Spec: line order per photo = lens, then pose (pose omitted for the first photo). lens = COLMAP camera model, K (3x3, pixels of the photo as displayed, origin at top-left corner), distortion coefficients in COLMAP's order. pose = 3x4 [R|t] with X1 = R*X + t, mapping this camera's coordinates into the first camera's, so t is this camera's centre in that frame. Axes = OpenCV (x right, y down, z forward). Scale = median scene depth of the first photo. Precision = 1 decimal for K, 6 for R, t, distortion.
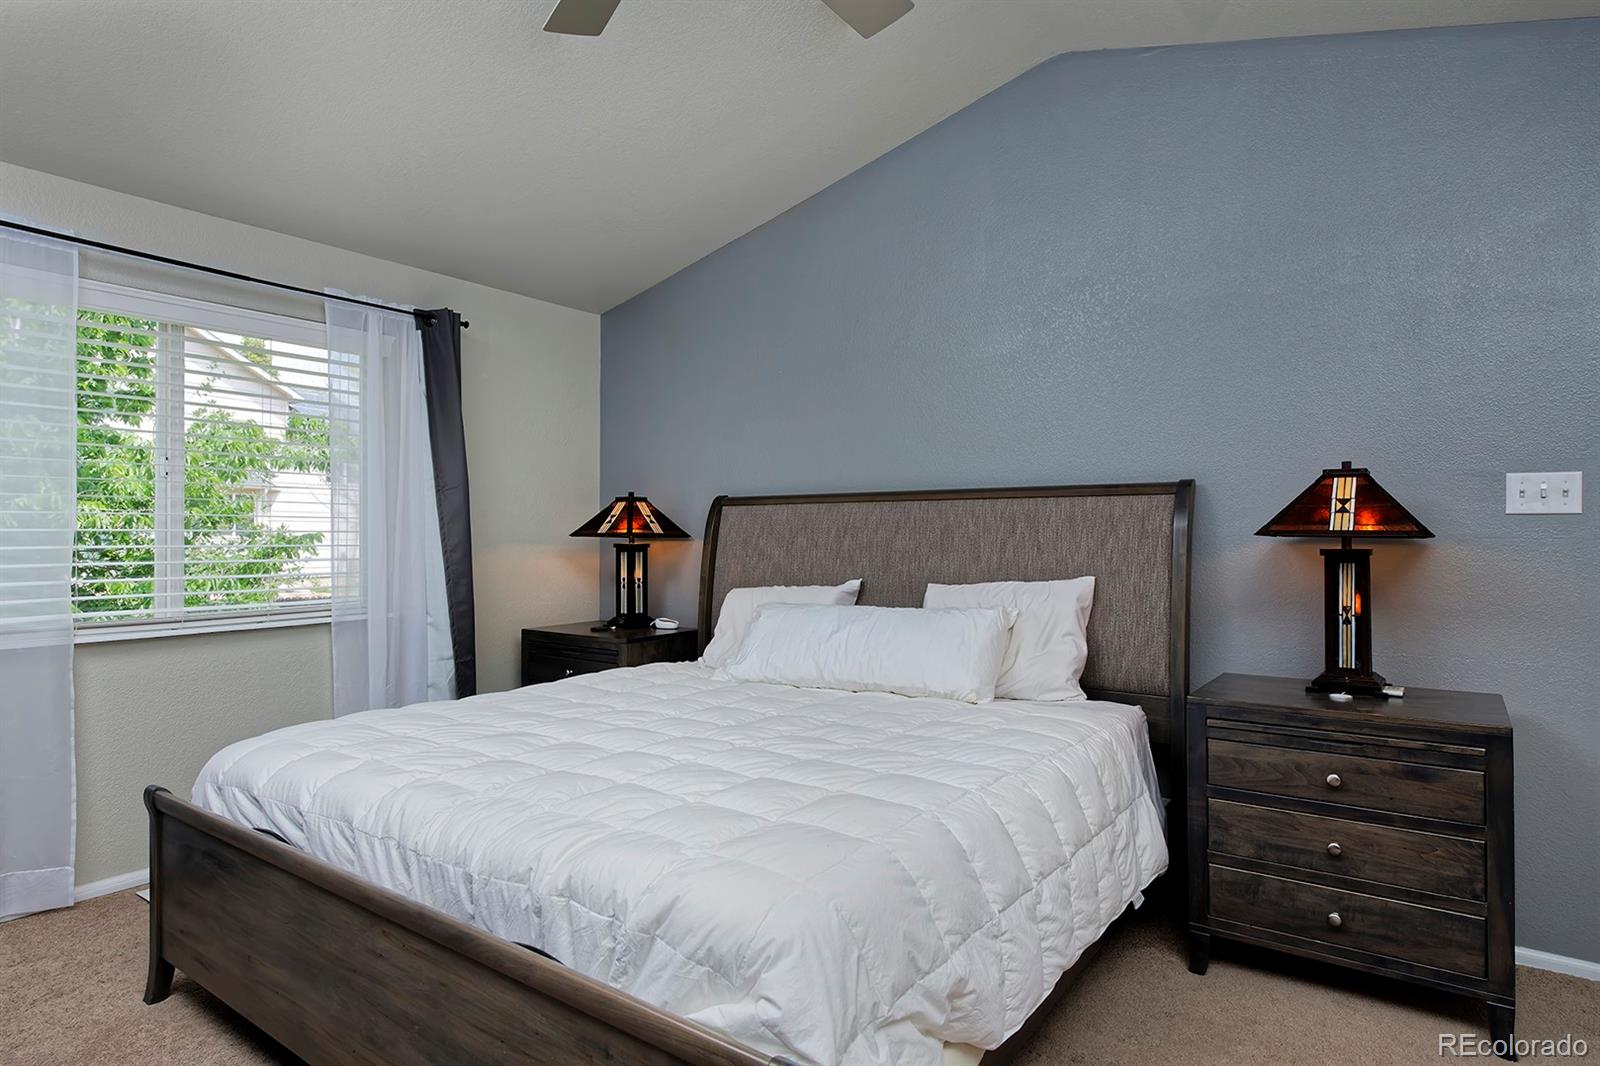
lens RADIAL K [[875.7, 0, 795.0], [0, 875.7, 526.7], [0, 0, 1]] dist [-0.002292, -0.000301]
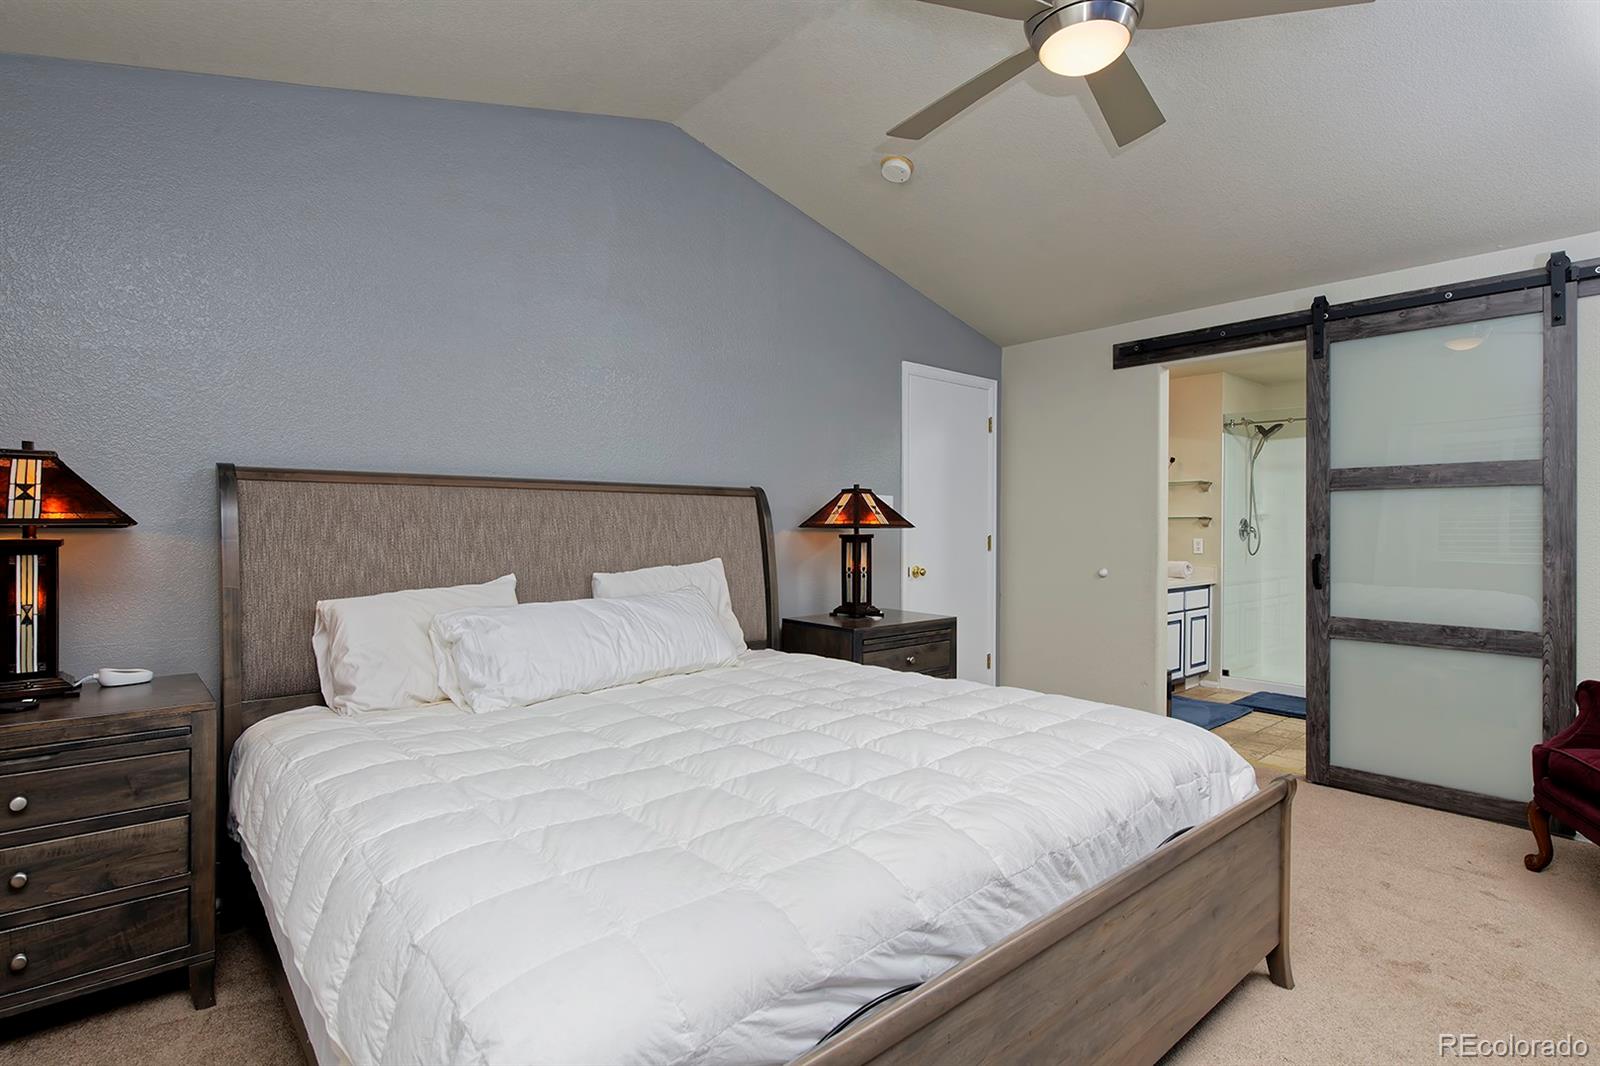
lens RADIAL K [[825.9, 0, 839.1], [0, 825.9, 527.2], [0, 0, 1]] dist [0.001775, 0.000015]
pose [[0.201757, -0.000444, 0.979435, -0.588046], [-0.012049, 0.999923, 0.002935, 0.004272], [-0.979361, -0.012394, 0.201736, 0.425574]]
